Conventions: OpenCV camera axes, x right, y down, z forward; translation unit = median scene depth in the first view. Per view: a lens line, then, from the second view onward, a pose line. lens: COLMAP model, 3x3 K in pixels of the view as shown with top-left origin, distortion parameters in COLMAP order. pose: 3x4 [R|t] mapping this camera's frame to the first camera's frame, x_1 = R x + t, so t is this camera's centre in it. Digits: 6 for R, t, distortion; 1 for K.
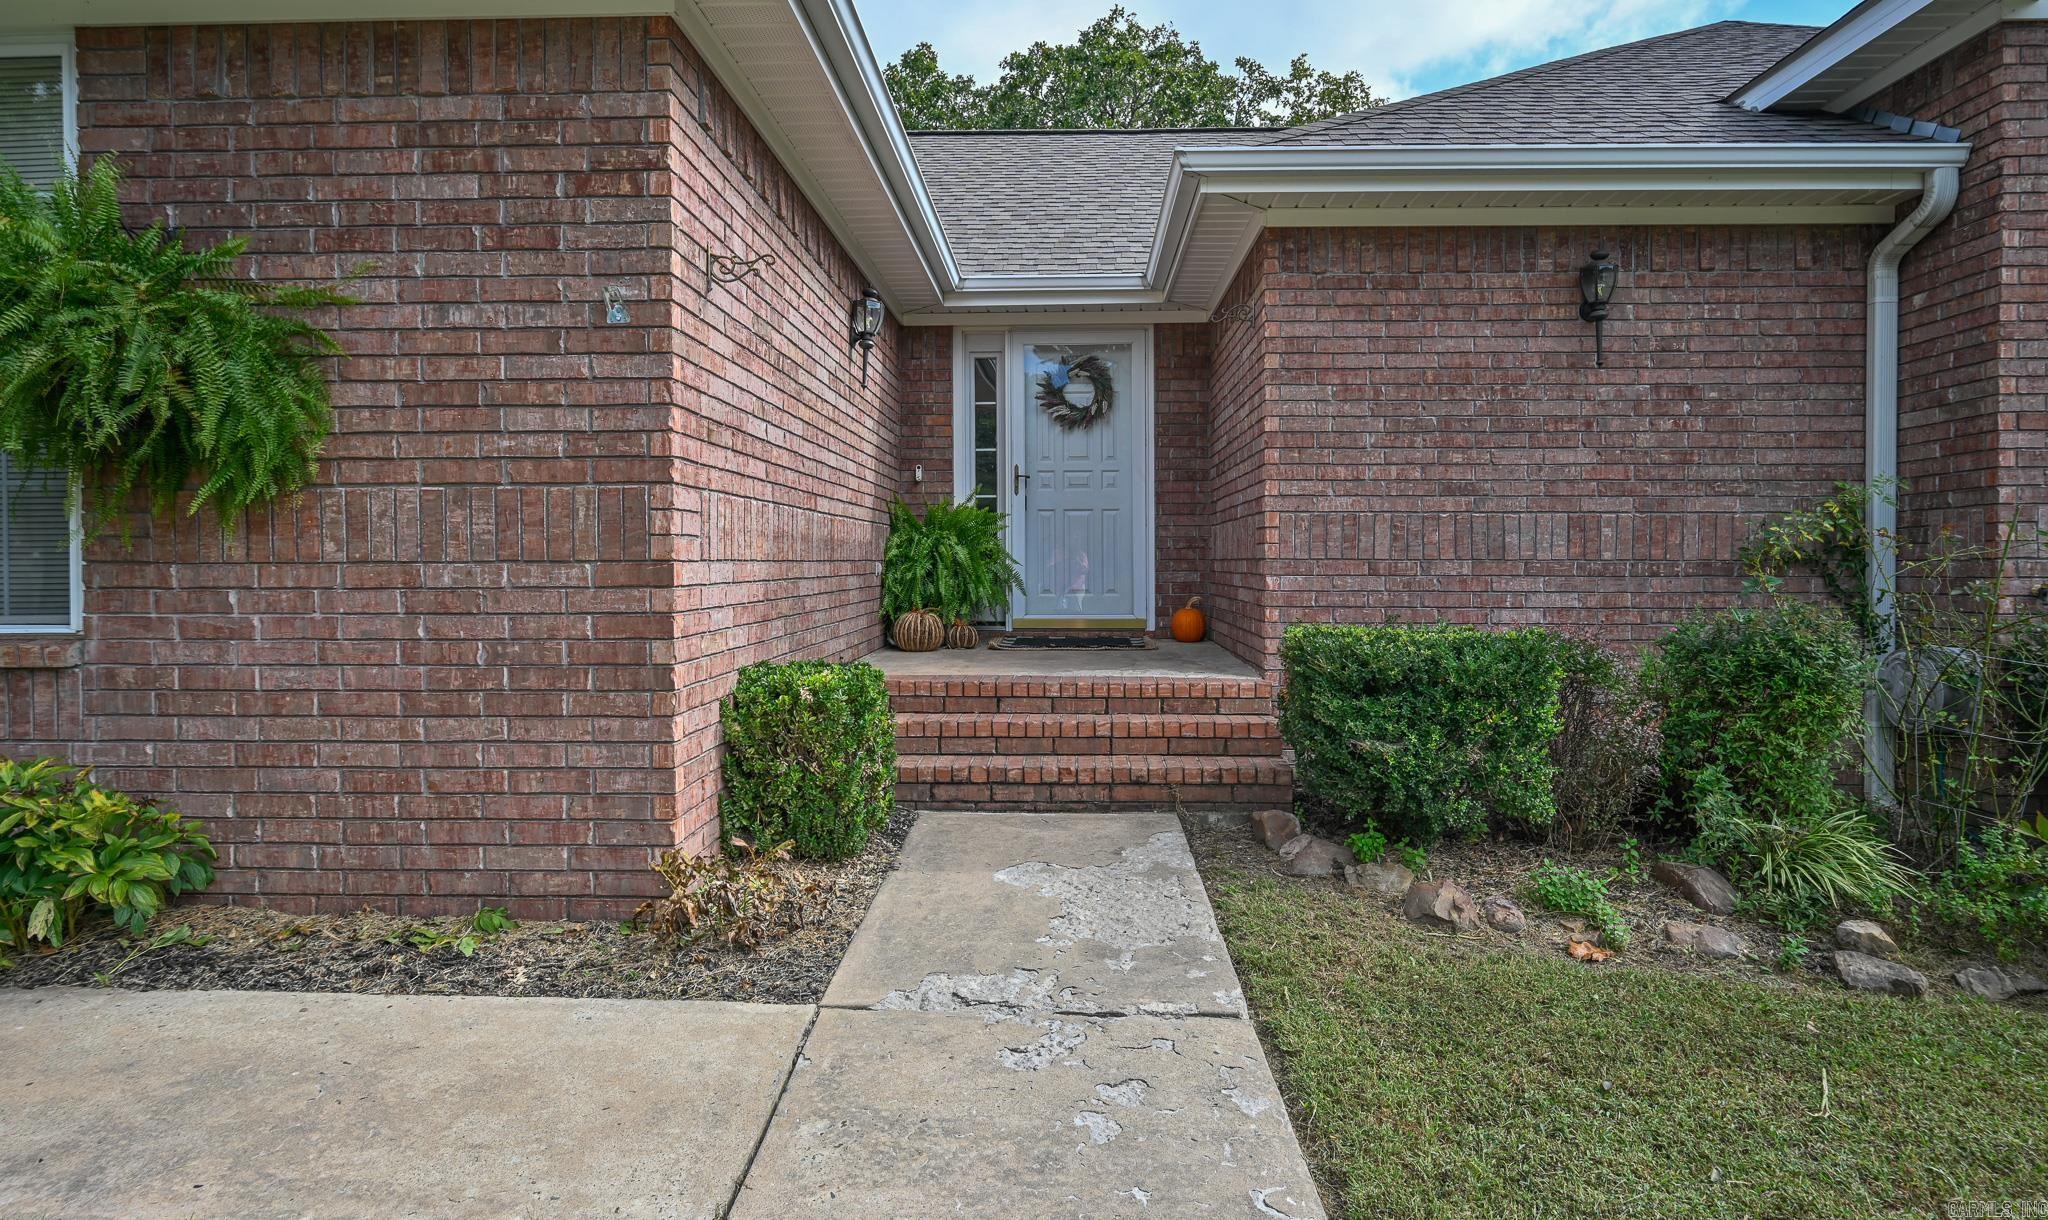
lens RADIAL K [[1110.5, 0, 1022.2], [0, 1110.5, 571.0], [0, 0, 1]] dist [-0.000548, -0.000726]
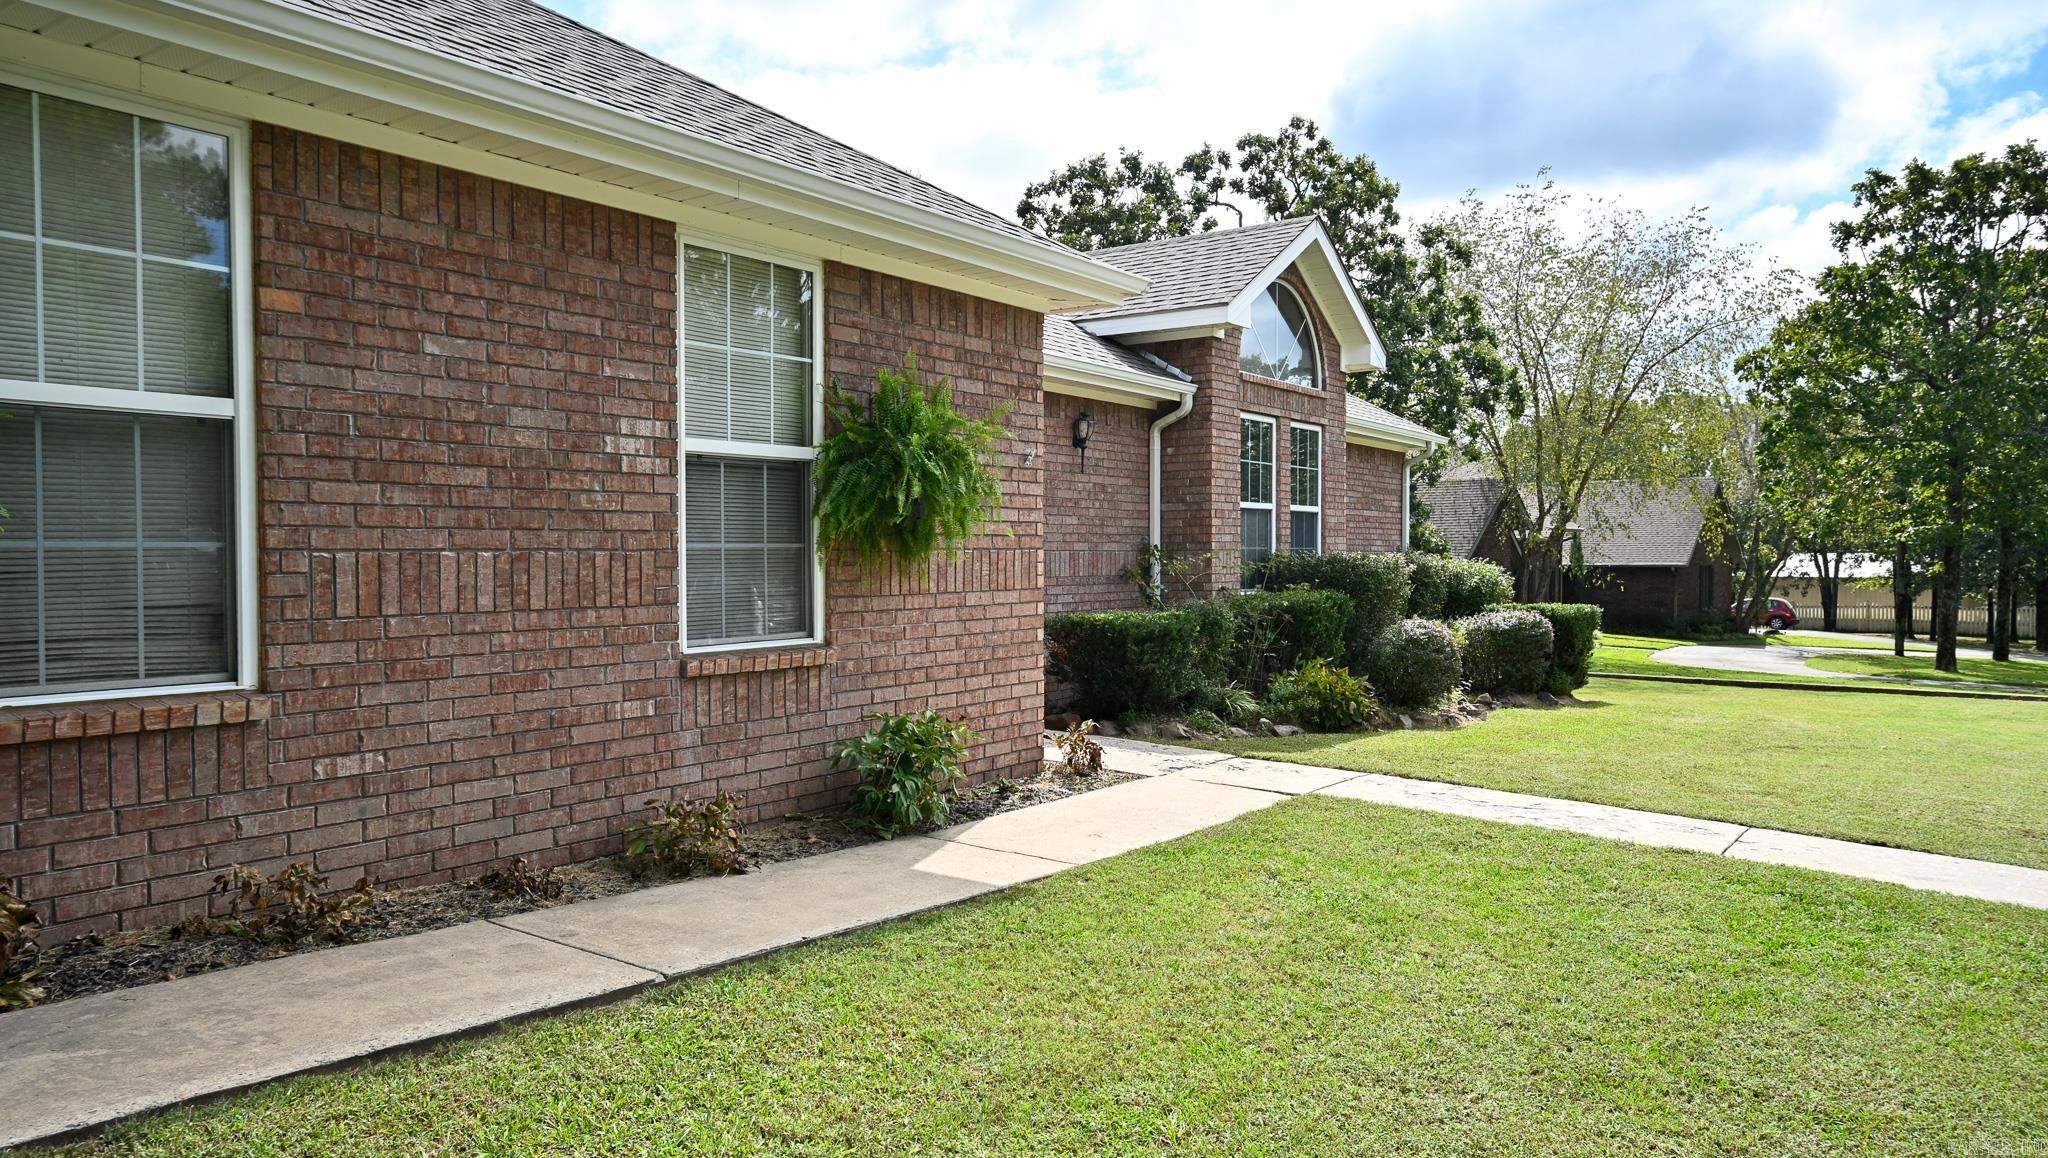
lens RADIAL K [[1352.3, 0, 1024.0], [0, 1352.3, 579.0], [0, 0, 1]] dist [0.001207, -0.000859]
pose [[0.558220, -0.015812, 0.829543, -1.488930], [0.010424, 0.999873, 0.012044, -0.035207], [-0.829628, 0.001924, 0.558314, -0.200439]]
